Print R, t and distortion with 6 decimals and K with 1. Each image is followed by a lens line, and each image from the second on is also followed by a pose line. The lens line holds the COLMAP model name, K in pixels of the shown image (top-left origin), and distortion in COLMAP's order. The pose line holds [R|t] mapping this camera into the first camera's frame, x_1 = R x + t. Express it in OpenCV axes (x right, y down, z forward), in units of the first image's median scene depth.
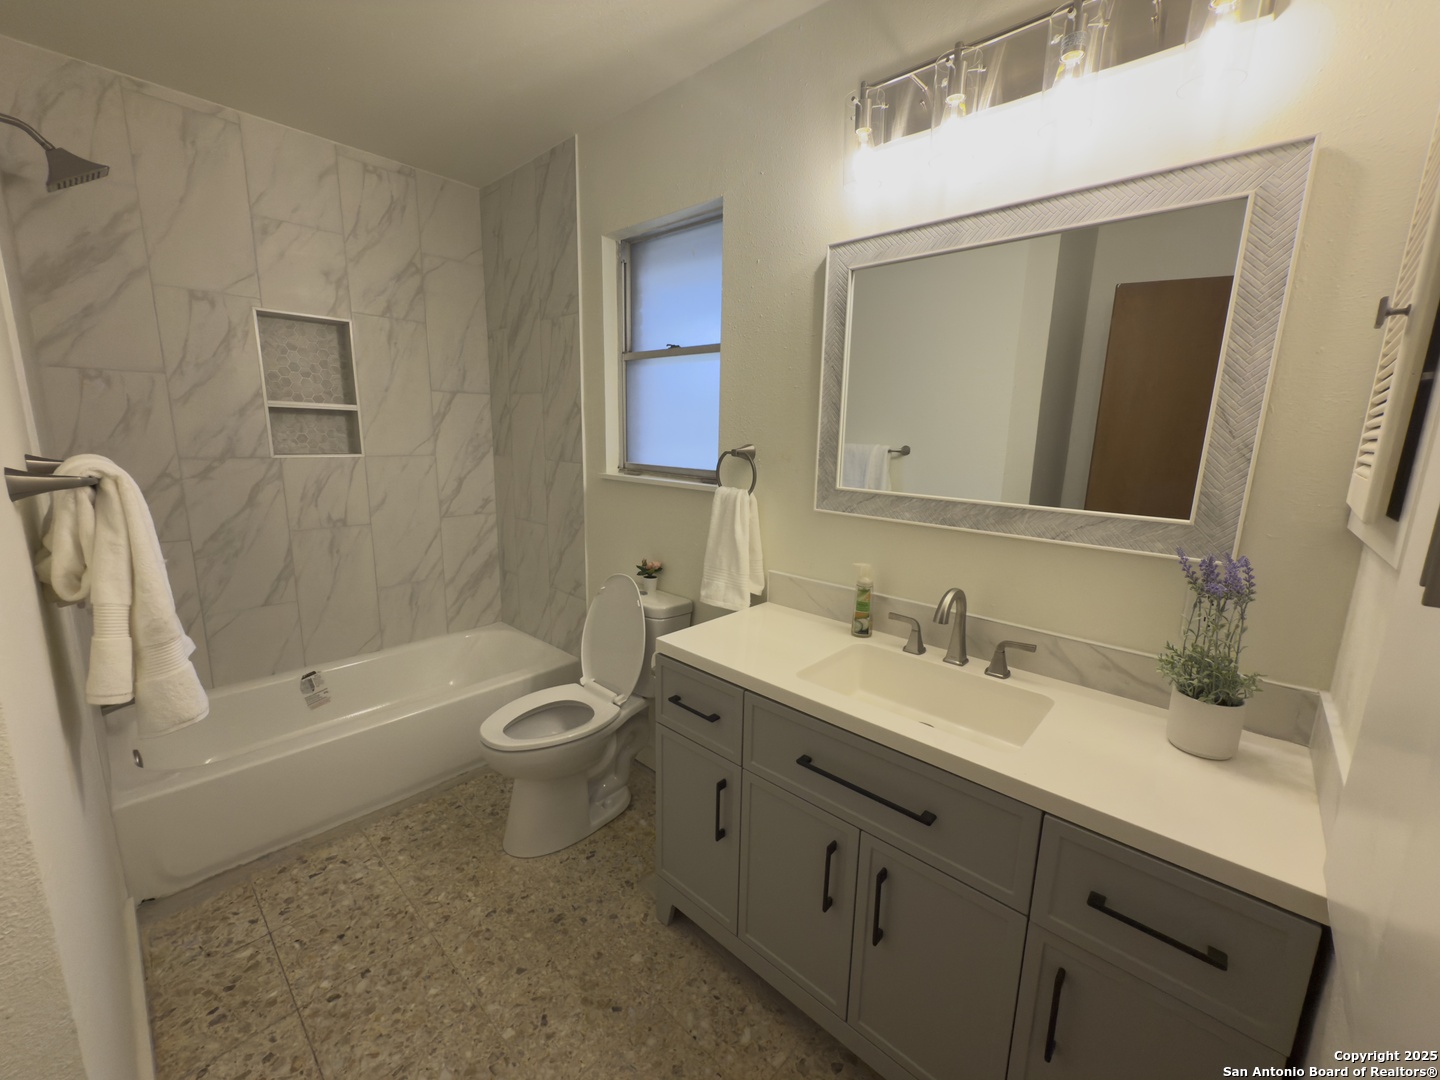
lens RADIAL K [[575.9, 0, 722.1], [0, 575.9, 539.2], [0, 0, 1]] dist [0.002862, -0.000525]
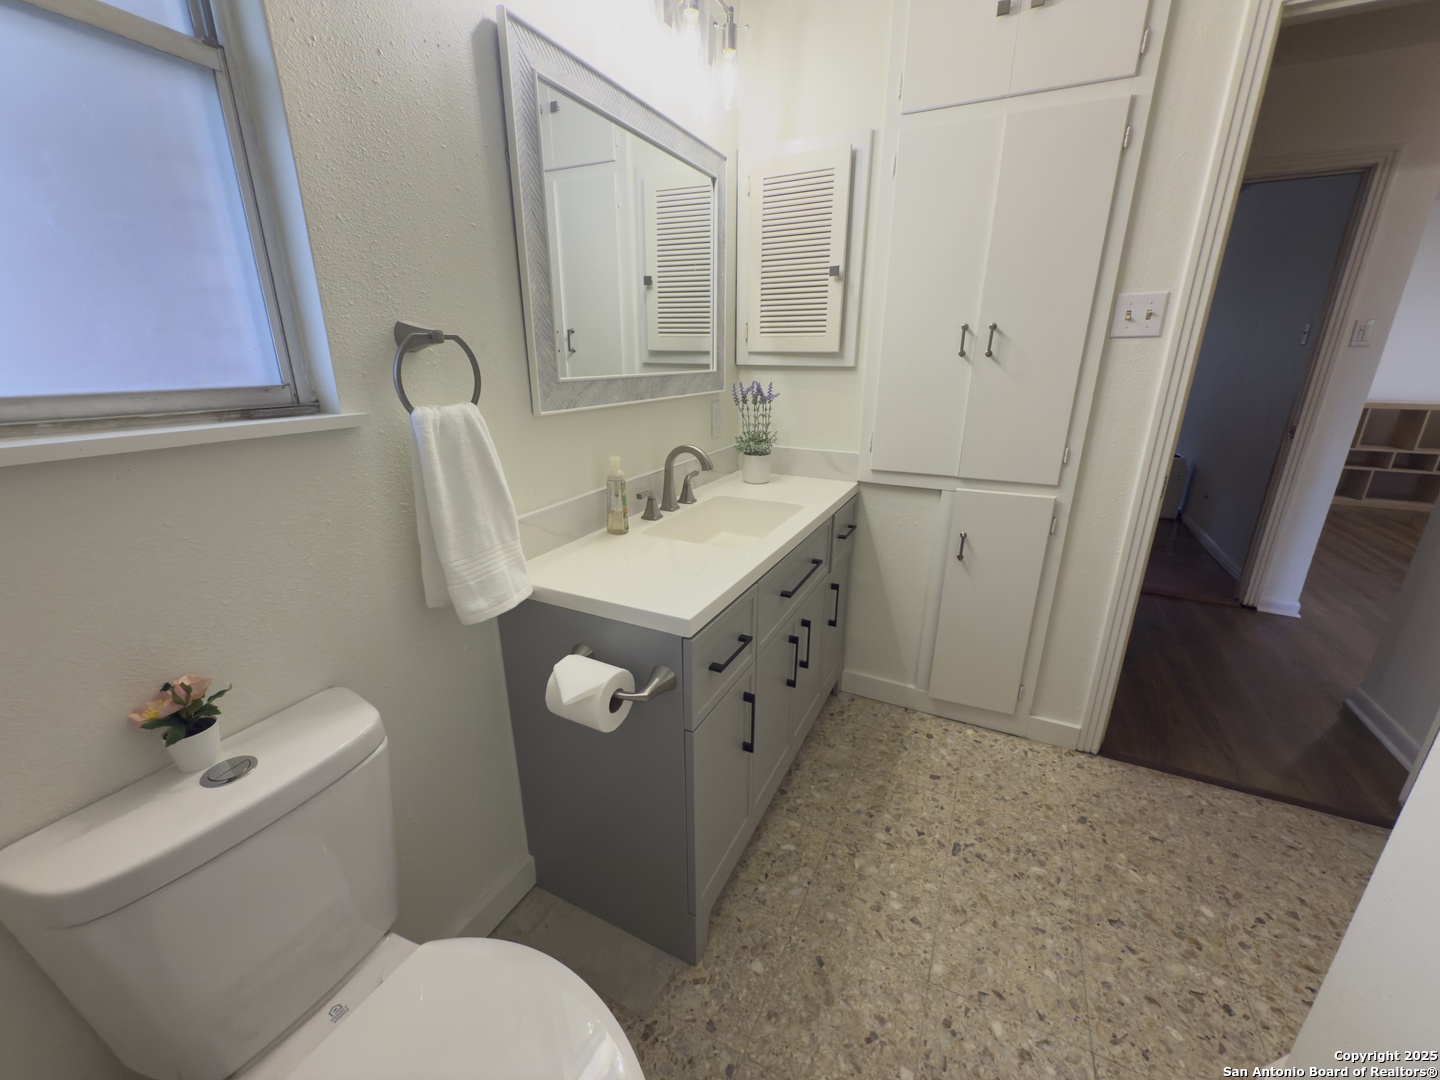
lens RADIAL K [[575.9, 0, 726.1], [0, 575.9, 527.1], [0, 0, 1]] dist [0.002862, -0.000525]
pose [[-0.281236, -0.312814, 0.907223, -0.742530], [0.159179, 0.917077, 0.365557, -0.178446], [-0.946345, 0.247218, -0.208122, 1.136846]]
